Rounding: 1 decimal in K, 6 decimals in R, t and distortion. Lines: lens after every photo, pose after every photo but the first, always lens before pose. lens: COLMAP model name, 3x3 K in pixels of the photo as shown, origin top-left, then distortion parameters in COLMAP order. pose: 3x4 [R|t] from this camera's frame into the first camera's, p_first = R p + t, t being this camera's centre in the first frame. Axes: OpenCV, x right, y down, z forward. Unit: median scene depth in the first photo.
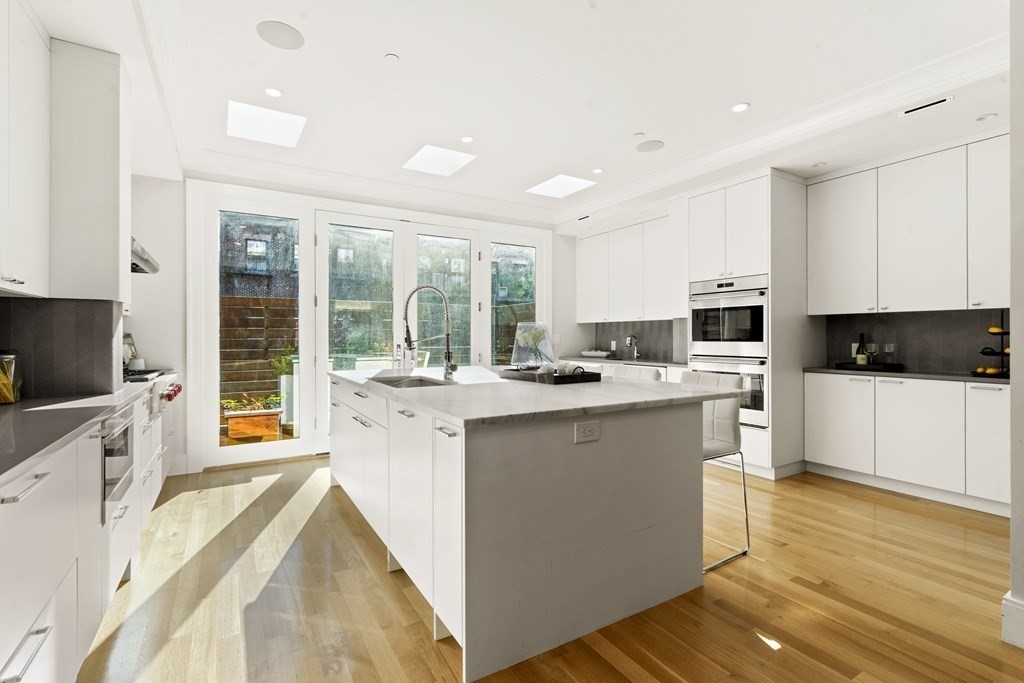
lens RADIAL K [[478.1, 0, 509.1], [0, 478.1, 326.4], [0, 0, 1]] dist [0.001127, 0.000461]
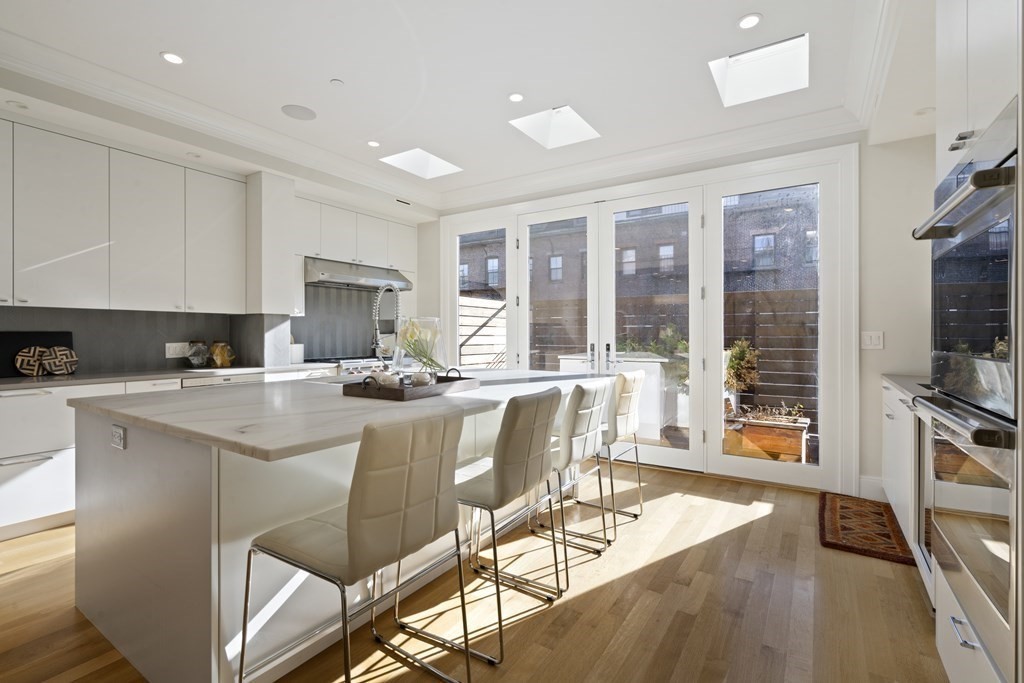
lens RADIAL K [[478.1, 0, 509.1], [0, 478.1, 326.4], [0, 0, 1]] dist [0.001127, 0.000461]
pose [[0.449841, -0.021118, -0.892859, 0.413591], [0.026428, 0.999597, -0.010327, 0.008163], [0.892718, -0.018951, 0.450218, 0.398578]]
